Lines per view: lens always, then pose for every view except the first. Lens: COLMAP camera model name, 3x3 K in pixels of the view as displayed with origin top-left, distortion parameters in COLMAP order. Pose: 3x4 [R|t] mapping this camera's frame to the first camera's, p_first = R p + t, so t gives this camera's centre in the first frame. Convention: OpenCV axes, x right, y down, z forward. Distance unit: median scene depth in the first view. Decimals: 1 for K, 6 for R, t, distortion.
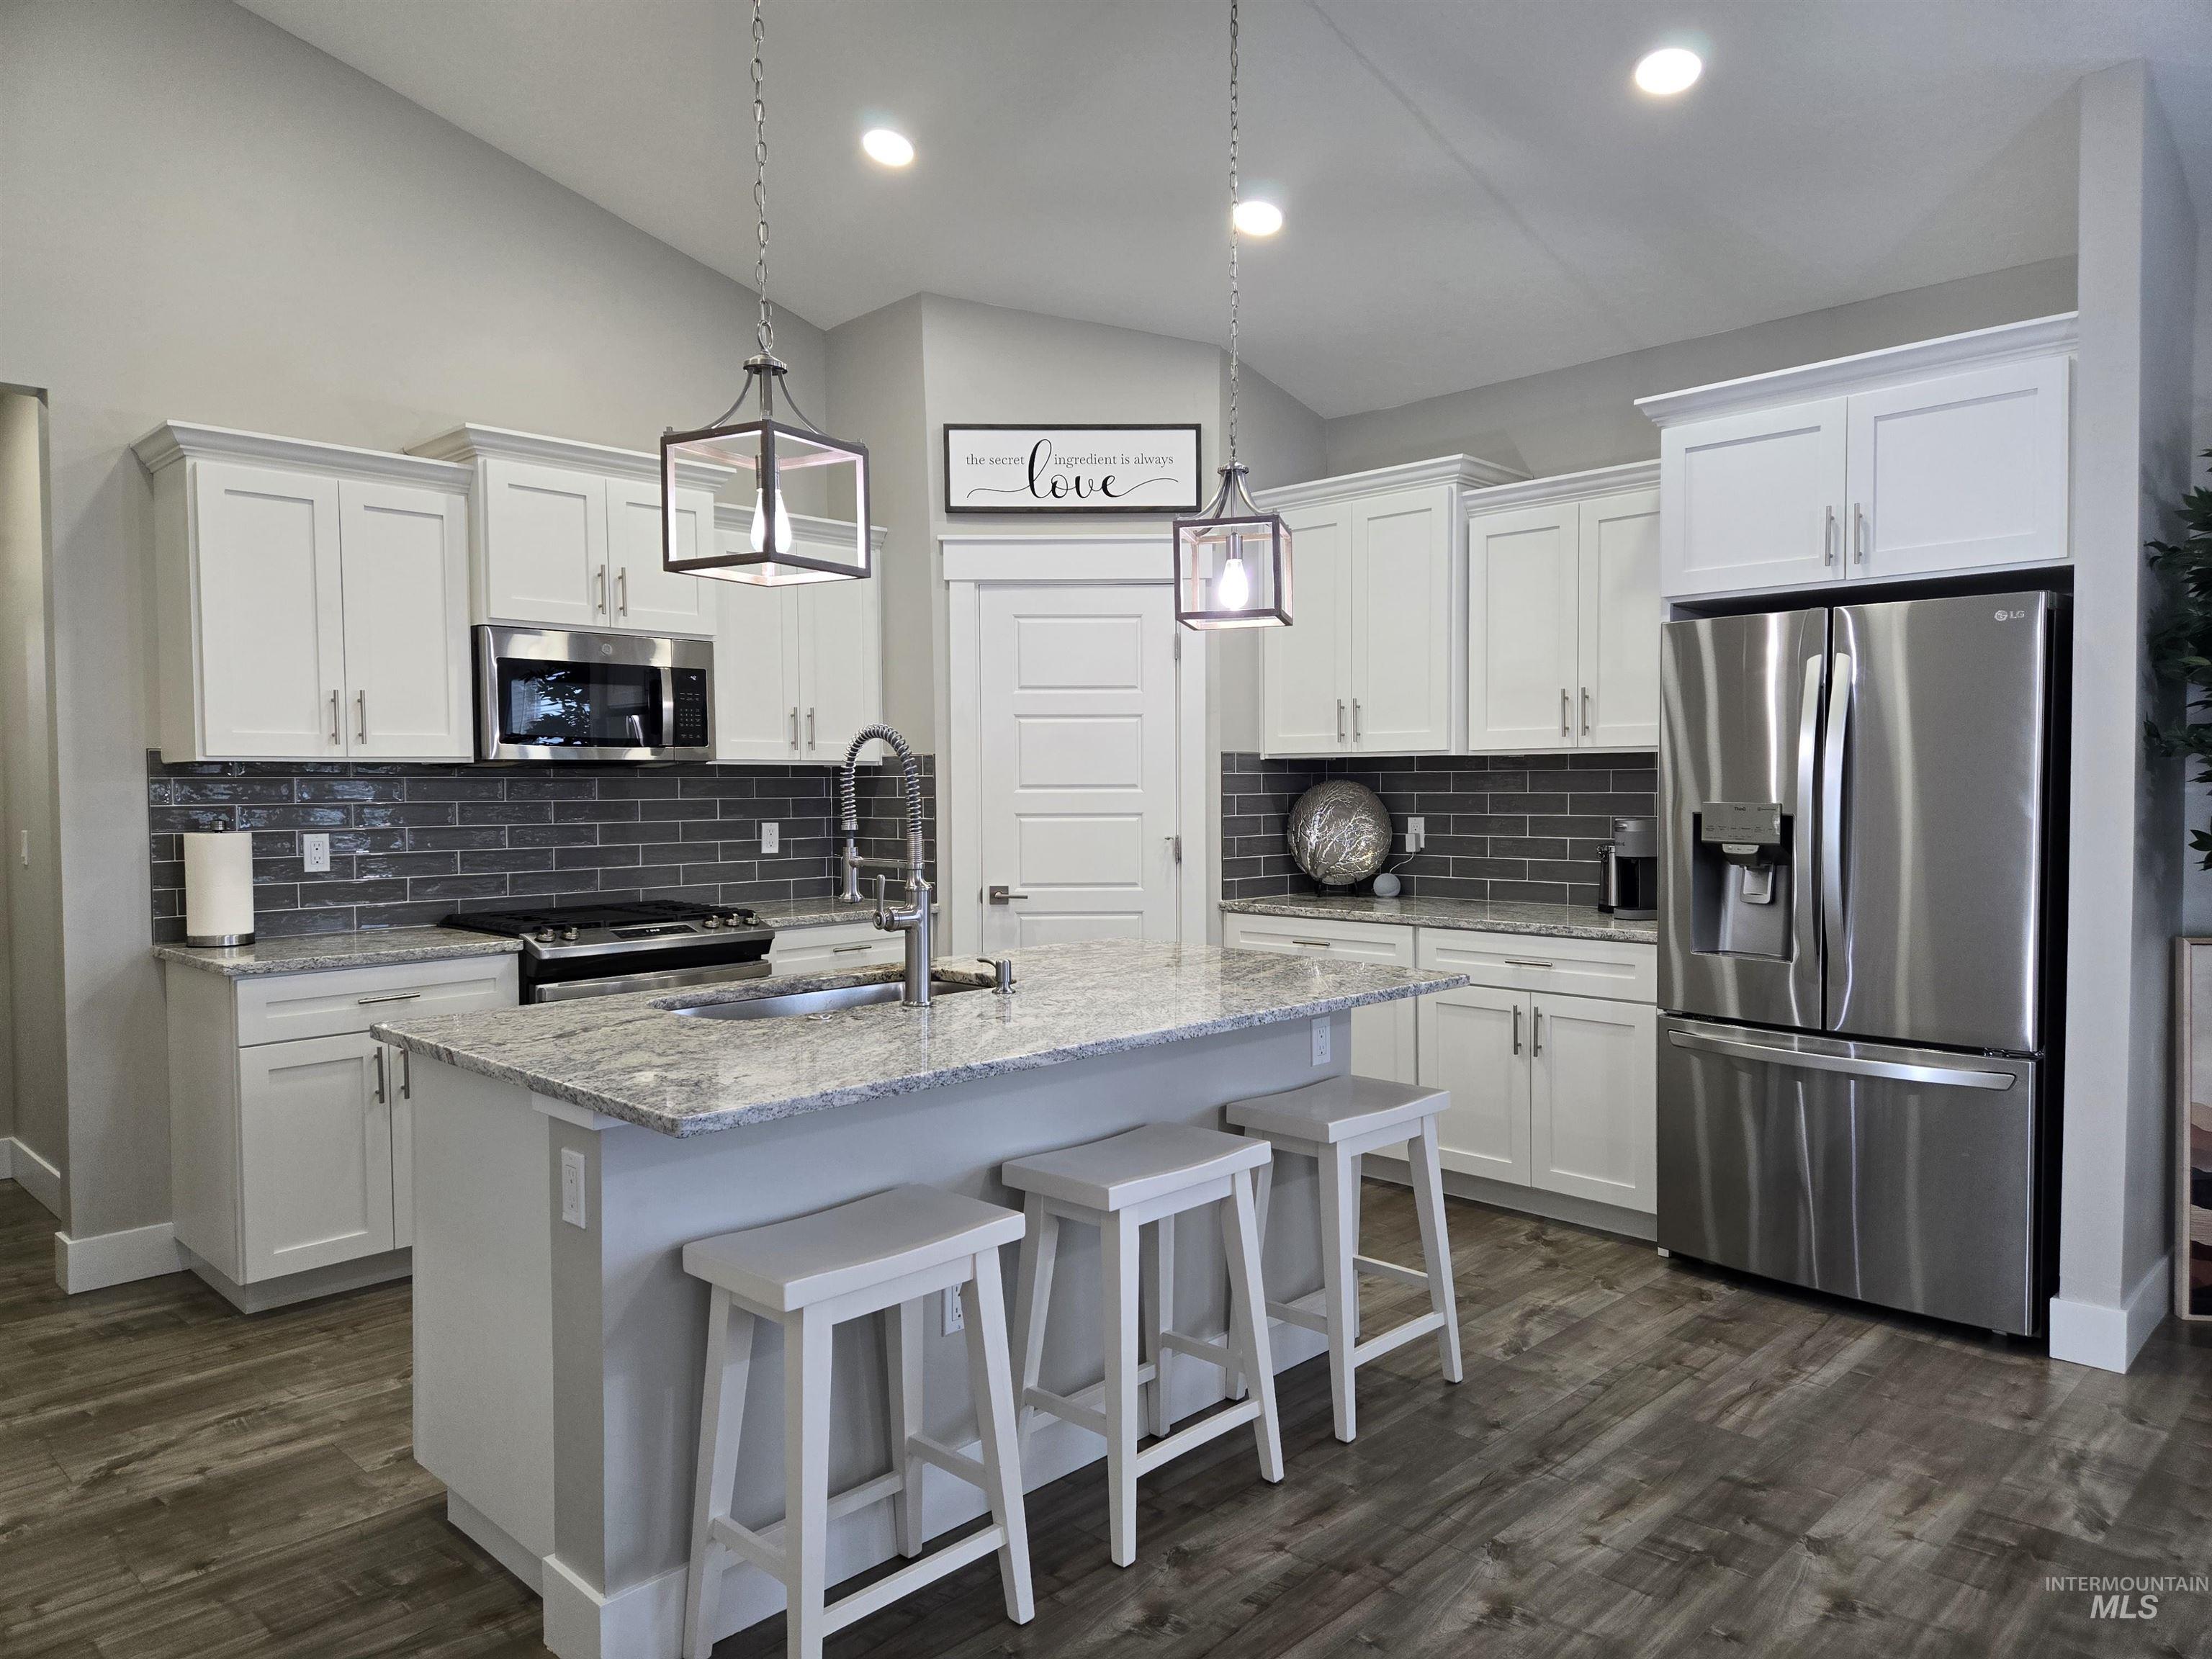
lens RADIAL K [[1482.3, 0, 1111.1], [0, 1482.3, 835.5], [0, 0, 1]] dist [0.057106, -0.011172]
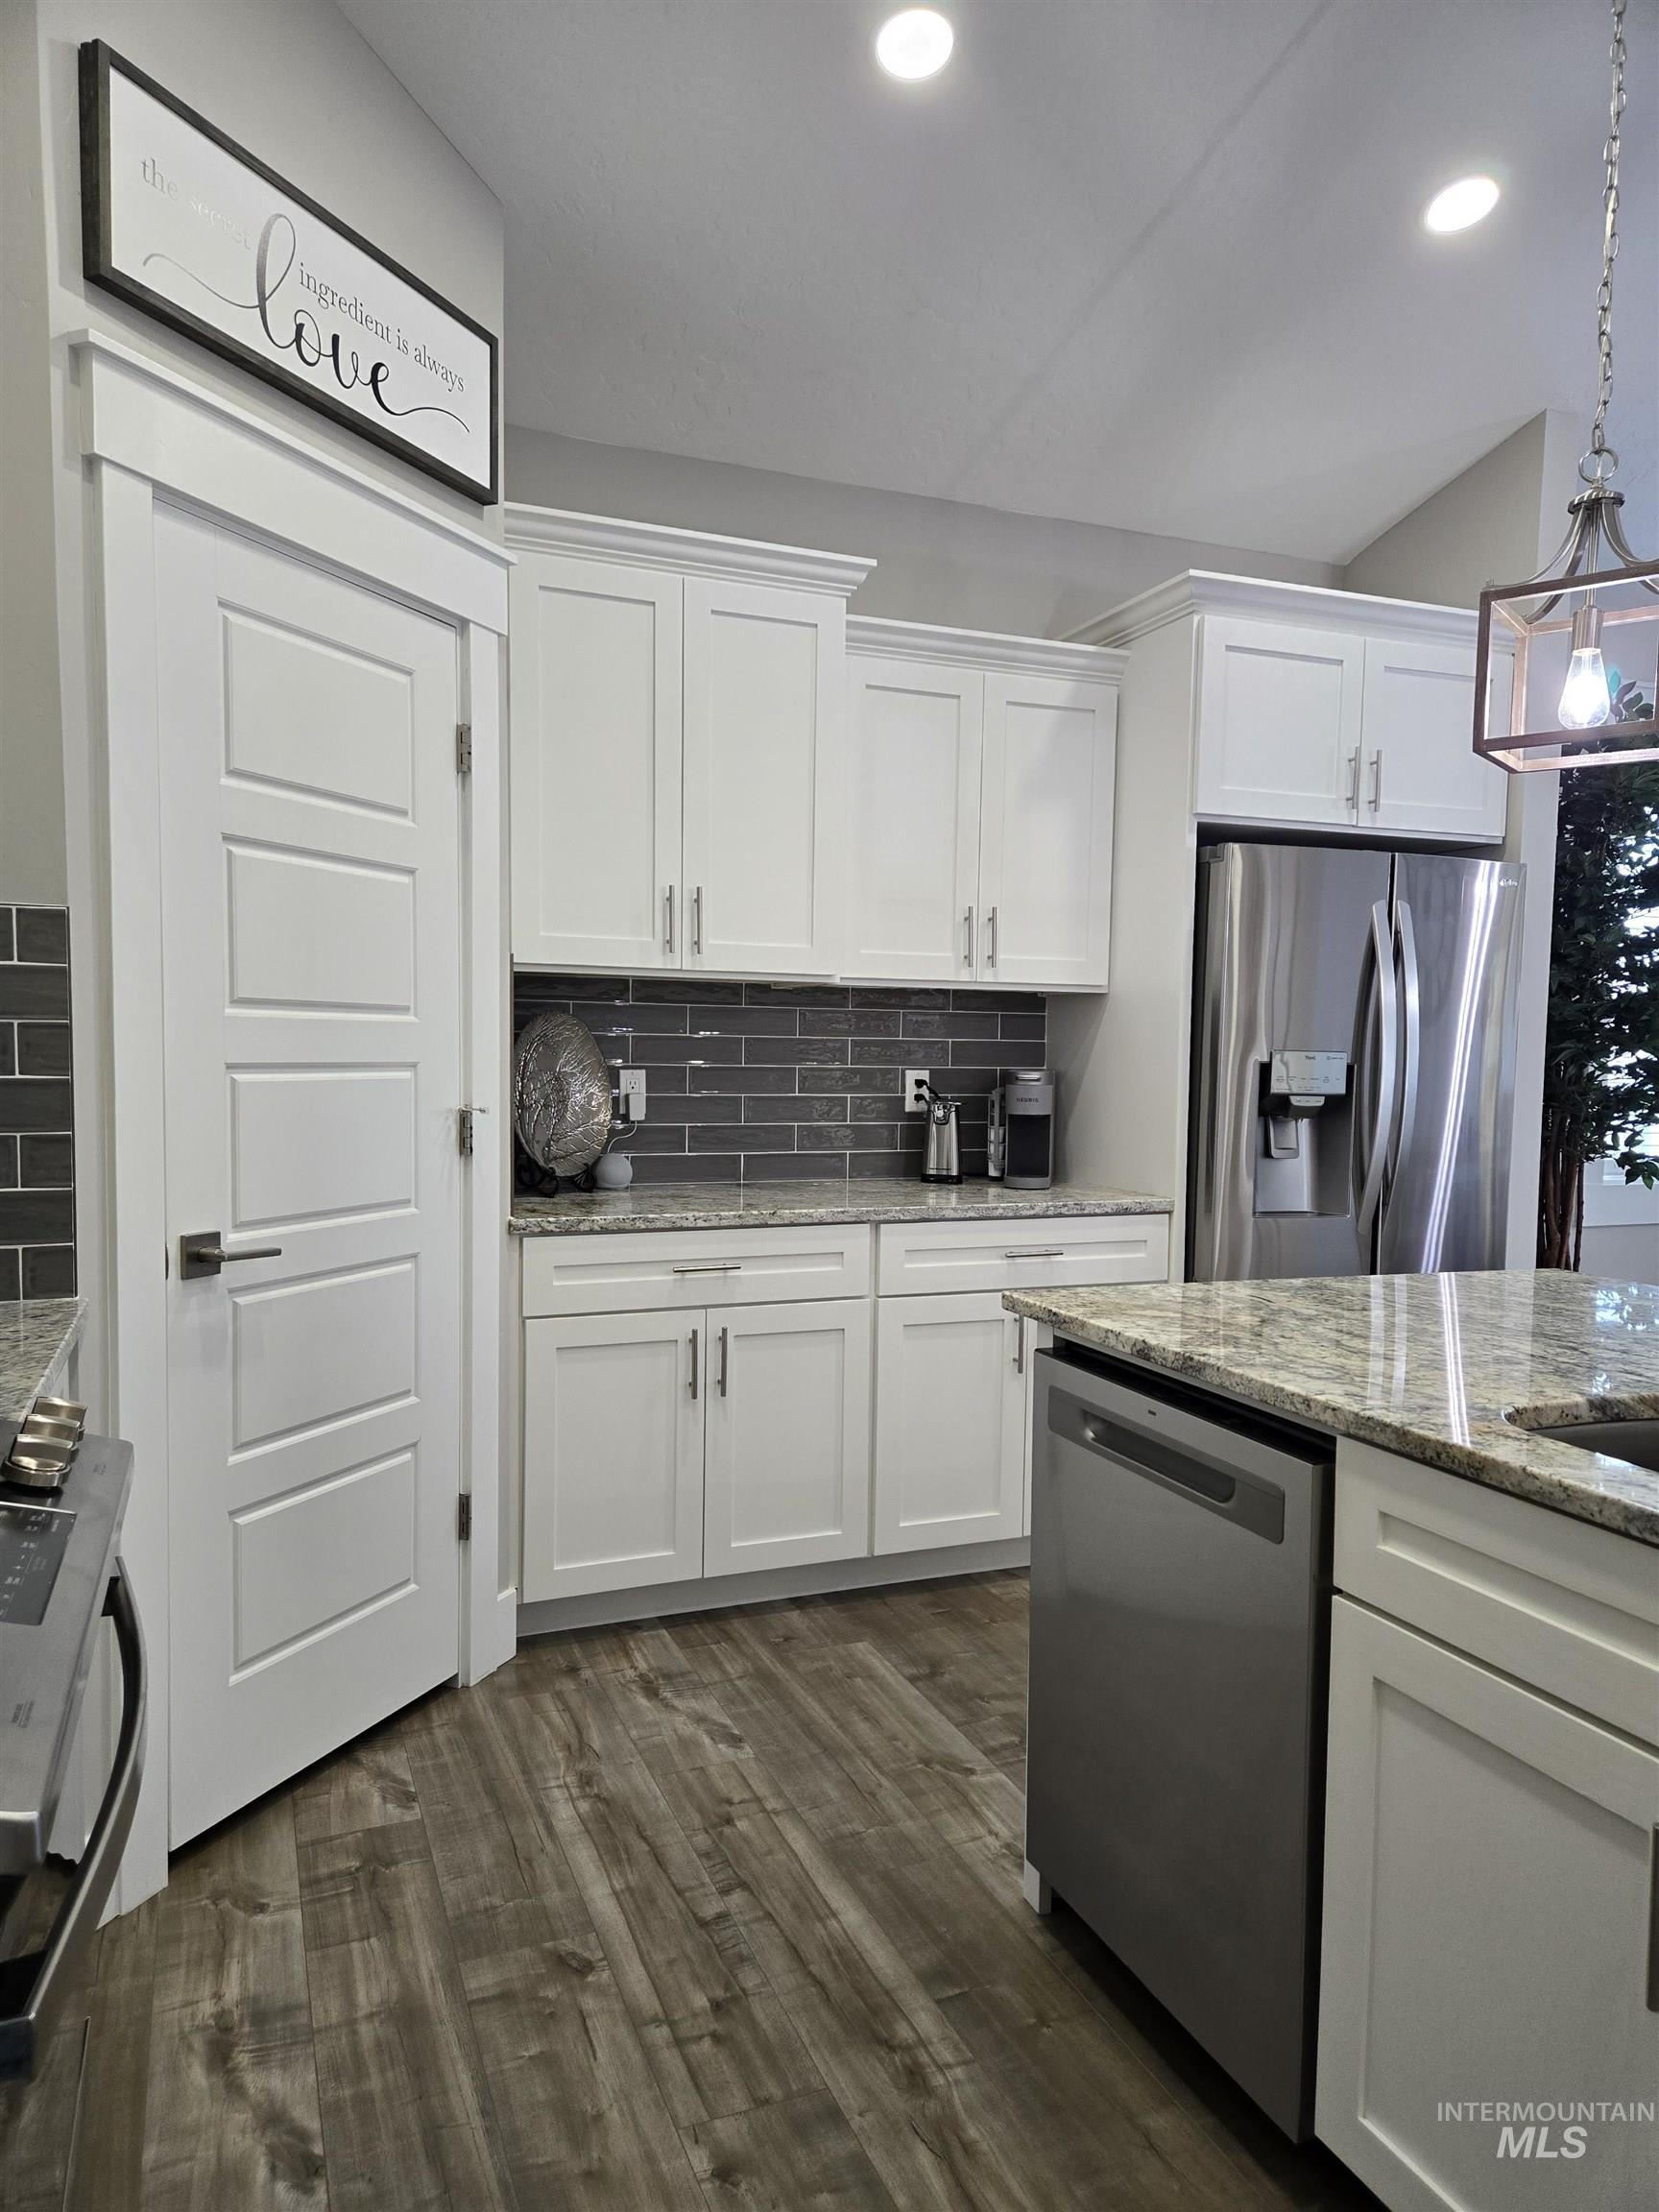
lens RADIAL K [[1482.3, 0, 830.5], [0, 1482.3, 1139.3], [0, 0, 1]] dist [0.057106, -0.011172]
pose [[0.397241, -0.046957, 0.916512, -0.404886], [0.014981, 0.998889, 0.044684, -0.009711], [-0.917592, -0.004020, 0.397503, 0.670707]]
